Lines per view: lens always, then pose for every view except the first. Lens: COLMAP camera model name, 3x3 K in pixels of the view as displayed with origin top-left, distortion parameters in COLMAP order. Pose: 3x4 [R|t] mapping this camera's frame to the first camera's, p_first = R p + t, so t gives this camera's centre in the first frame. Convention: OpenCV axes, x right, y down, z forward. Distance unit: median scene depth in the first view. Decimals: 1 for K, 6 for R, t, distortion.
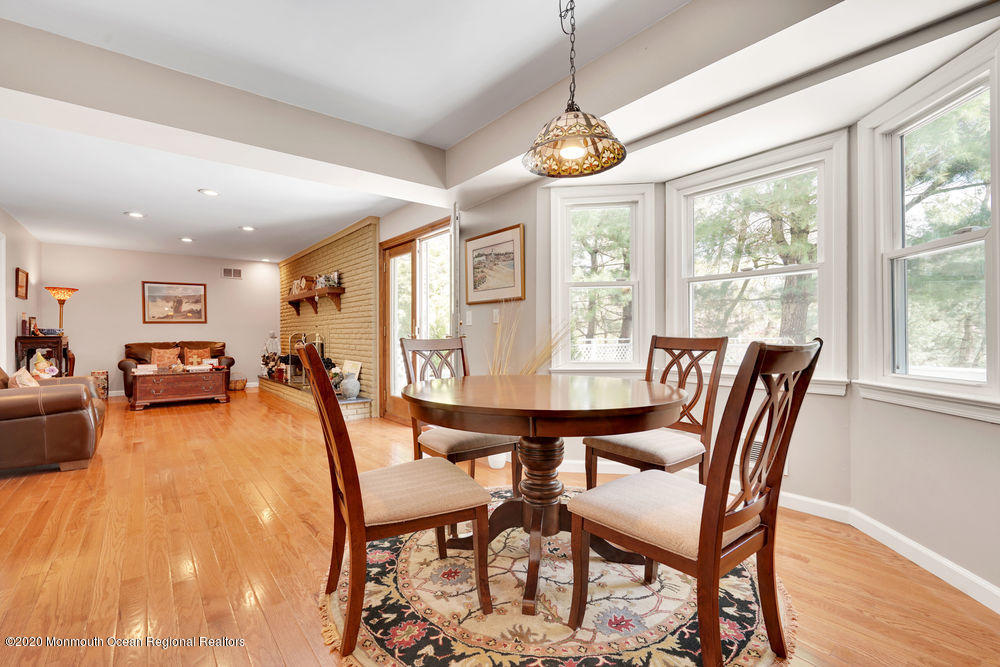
lens RADIAL K [[451.8, 0, 507.1], [0, 451.8, 331.5], [0, 0, 1]] dist [-0.002517, 0.000521]
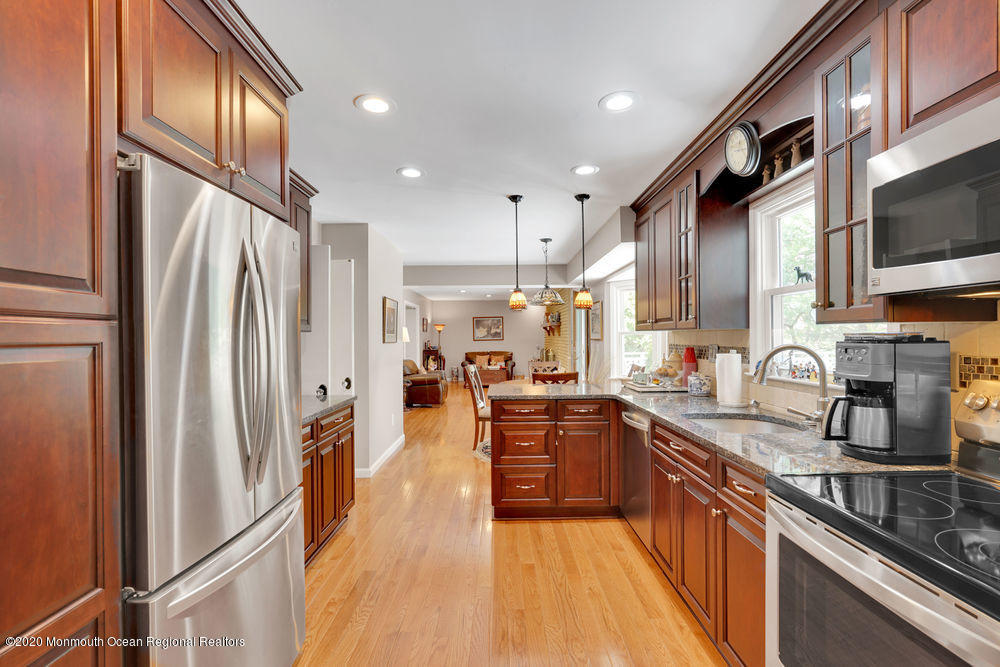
lens RADIAL K [[451.8, 0, 498.3], [0, 451.8, 336.4], [0, 0, 1]] dist [-0.002517, 0.000521]
pose [[0.777563, -0.004525, -0.628788, 0.429014], [0.009950, 0.999937, 0.005109, -0.048982], [0.628726, -0.010229, 0.777560, -0.354698]]
